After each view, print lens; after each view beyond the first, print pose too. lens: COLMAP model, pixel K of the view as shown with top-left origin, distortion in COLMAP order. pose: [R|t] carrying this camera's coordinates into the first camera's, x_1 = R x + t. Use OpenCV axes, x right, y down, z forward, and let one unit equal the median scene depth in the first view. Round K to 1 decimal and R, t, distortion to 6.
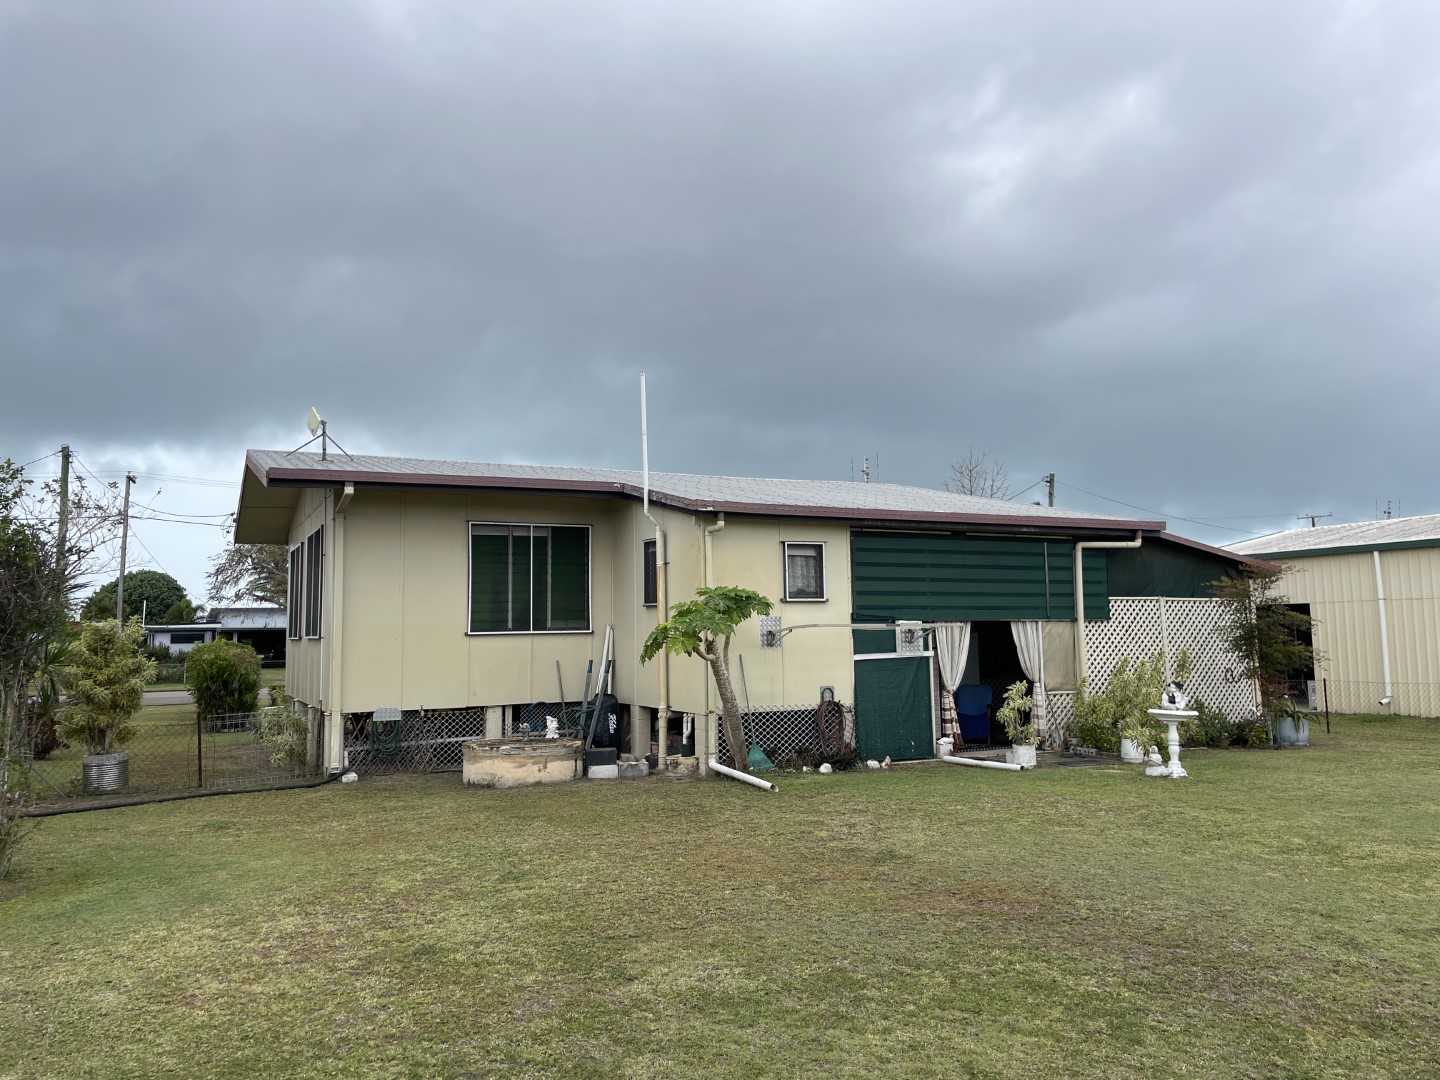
lens RADIAL K [[1091.1, 0, 713.2], [0, 1091.1, 533.1], [0, 0, 1]] dist [0.116476, -0.170316]
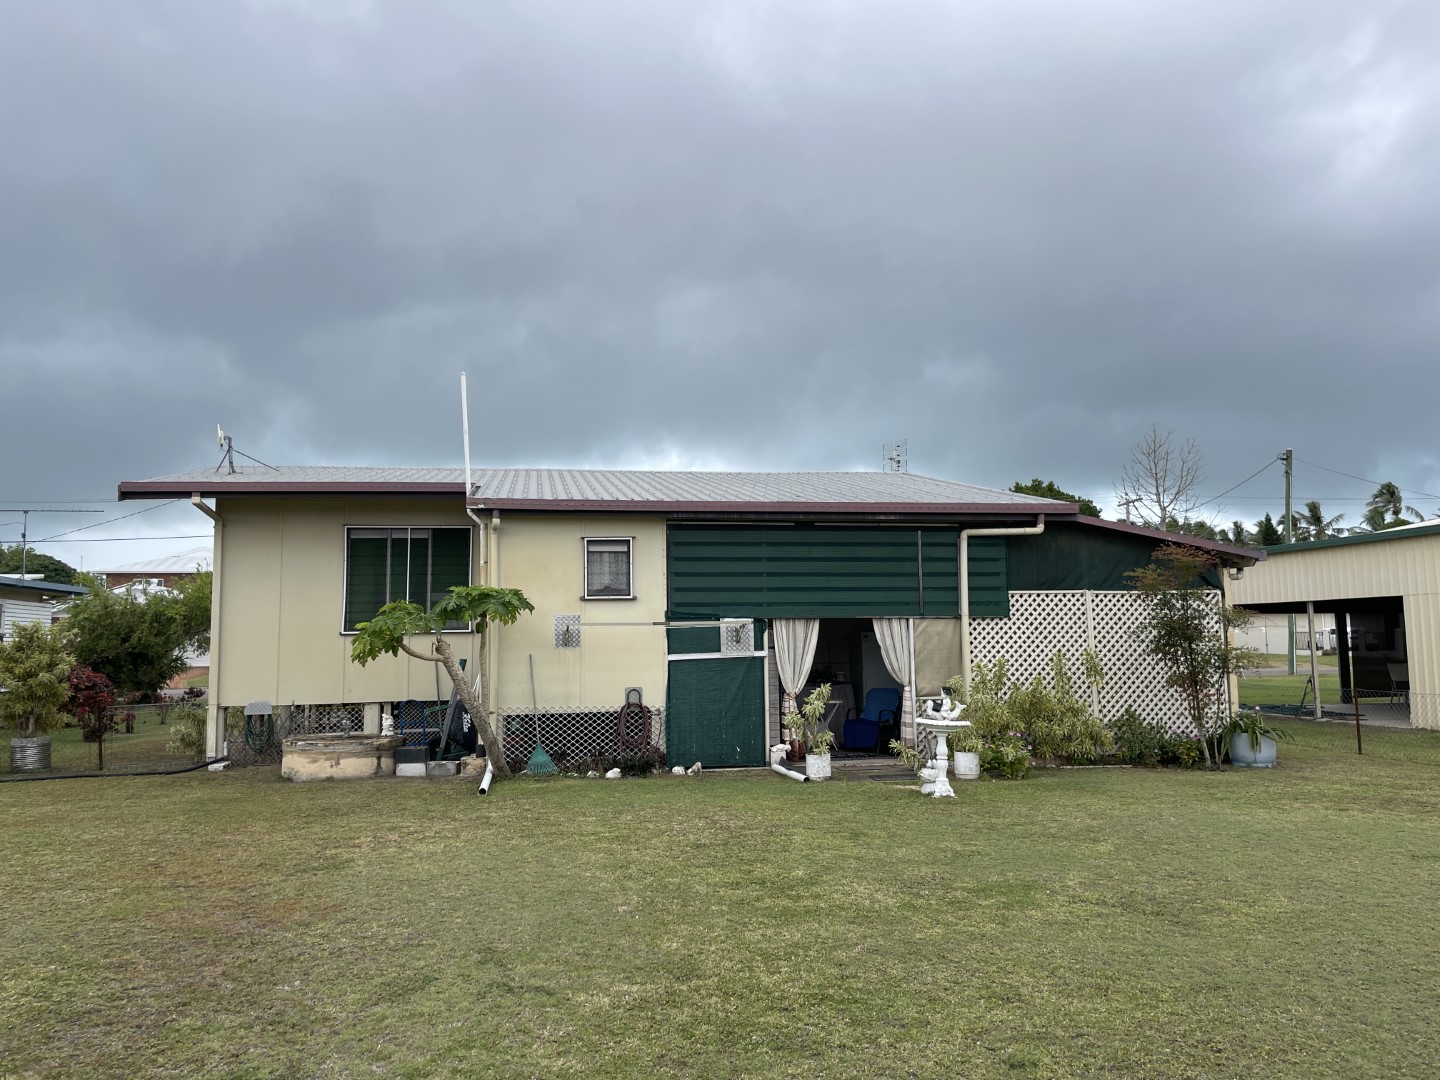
lens RADIAL K [[1091.1, 0, 713.2], [0, 1091.1, 533.1], [0, 0, 1]] dist [0.116476, -0.170316]
pose [[0.956671, -0.026242, -0.289985, 0.426461], [0.026455, 0.999645, -0.003186, 0.009237], [0.289966, -0.004624, 0.957026, 0.099579]]
